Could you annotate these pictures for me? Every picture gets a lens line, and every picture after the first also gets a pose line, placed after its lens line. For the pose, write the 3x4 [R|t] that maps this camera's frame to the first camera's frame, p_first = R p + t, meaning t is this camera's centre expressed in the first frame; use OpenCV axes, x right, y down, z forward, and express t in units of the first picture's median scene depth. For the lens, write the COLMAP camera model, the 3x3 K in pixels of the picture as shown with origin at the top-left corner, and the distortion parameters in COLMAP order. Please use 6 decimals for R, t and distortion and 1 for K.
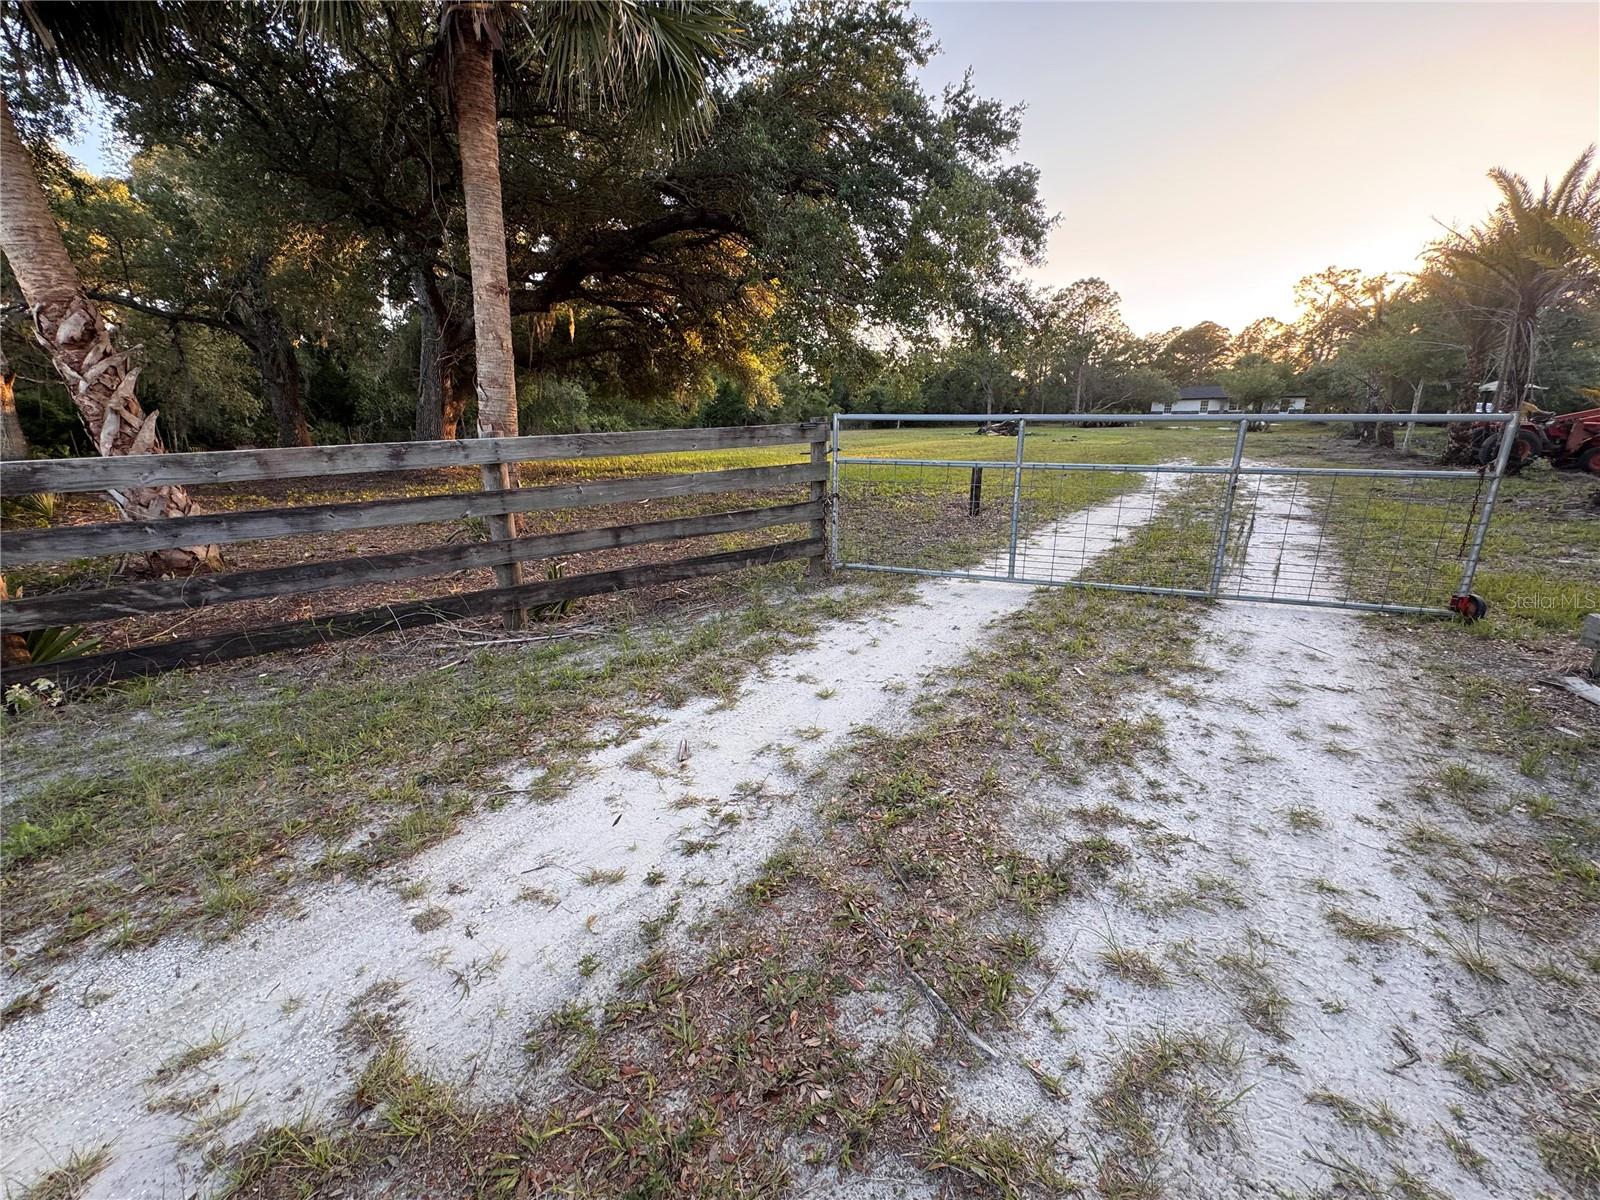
lens RADIAL K [[643.8, 0, 797.6], [0, 643.8, 603.0], [0, 0, 1]] dist [-0.001033, 0.000502]
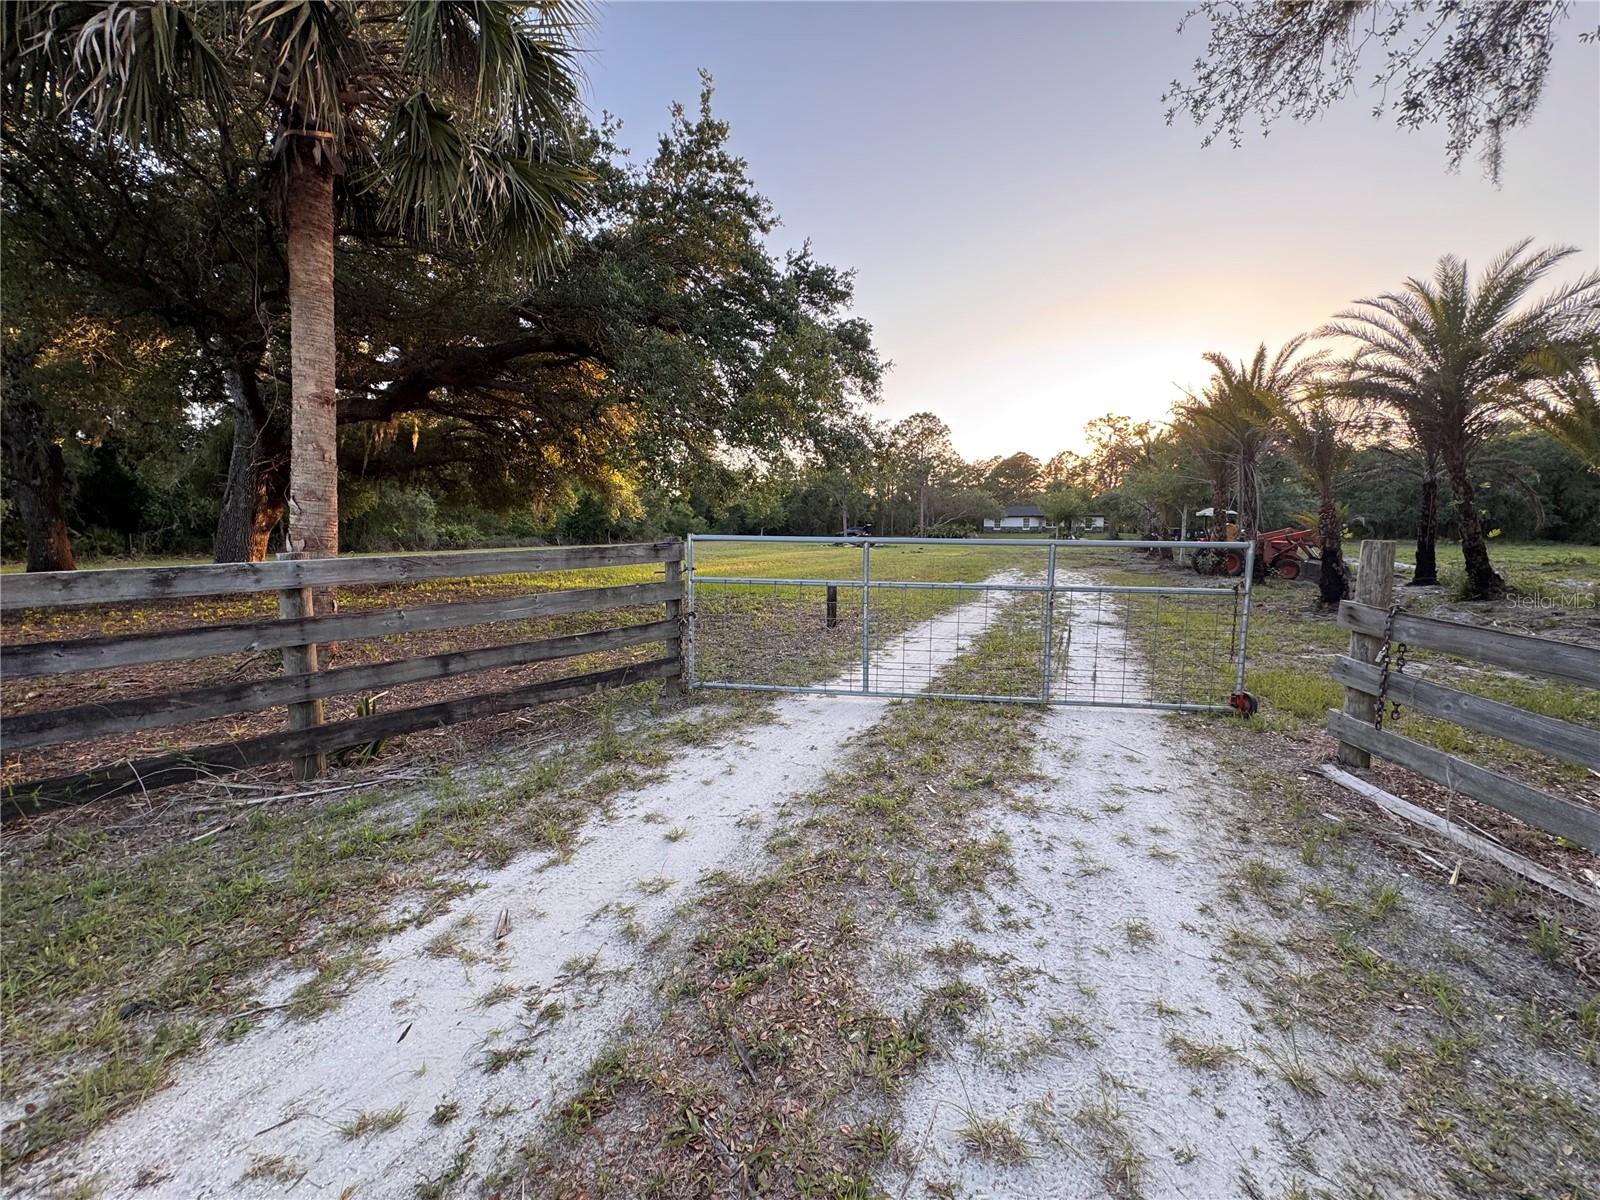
lens RADIAL K [[644.9, 0, 800.0], [0, 644.9, 600.0], [0, 0, 1]] dist [0.000365, 0.000047]
pose [[0.978454, -0.012270, 0.206101, 0.025146], [0.047018, 0.985245, -0.164563, -0.023541], [-0.201041, 0.170708, 0.964594, 0.010947]]
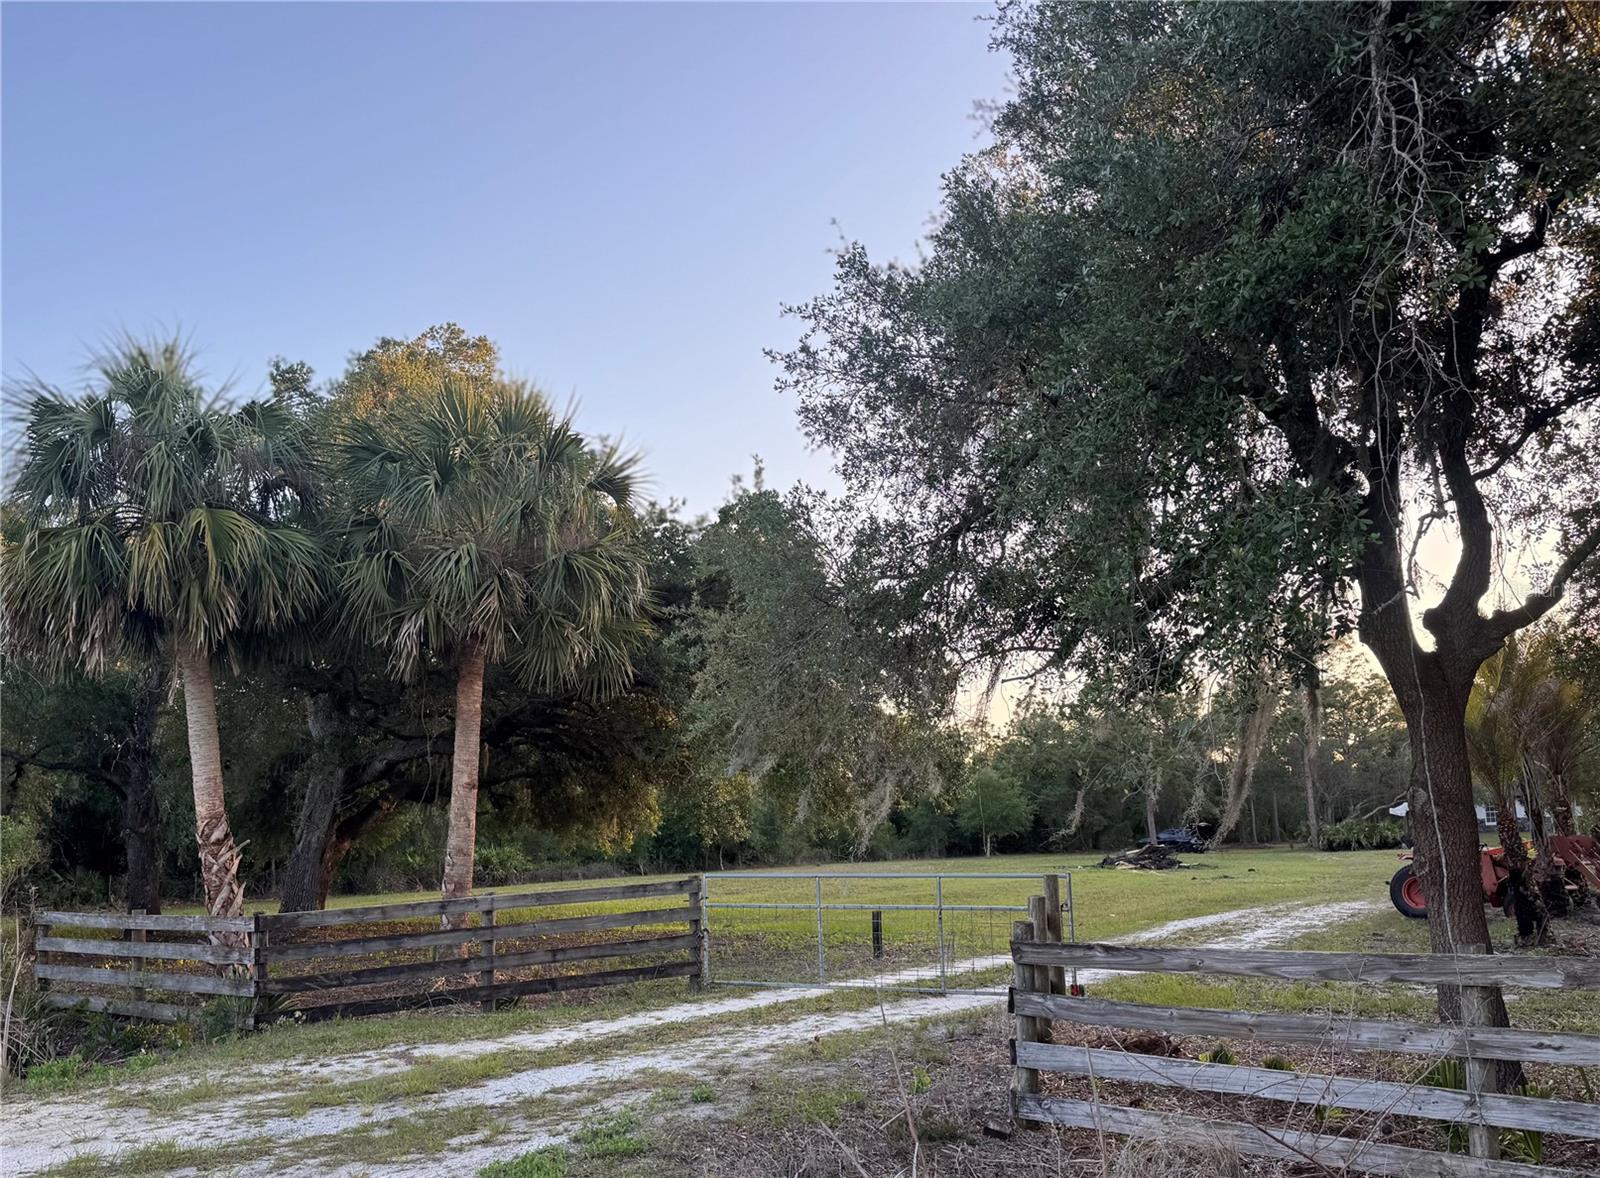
lens RADIAL K [[1216.8, 0, 796.4], [0, 1216.8, 687.5], [0, 0, 1]] dist [0.001779, 0.001555]
pose [[0.999364, -0.027030, -0.023267, 0.464054], [0.015796, 0.920369, -0.390731, 0.542610], [0.031975, 0.390115, 0.920211, -2.300163]]
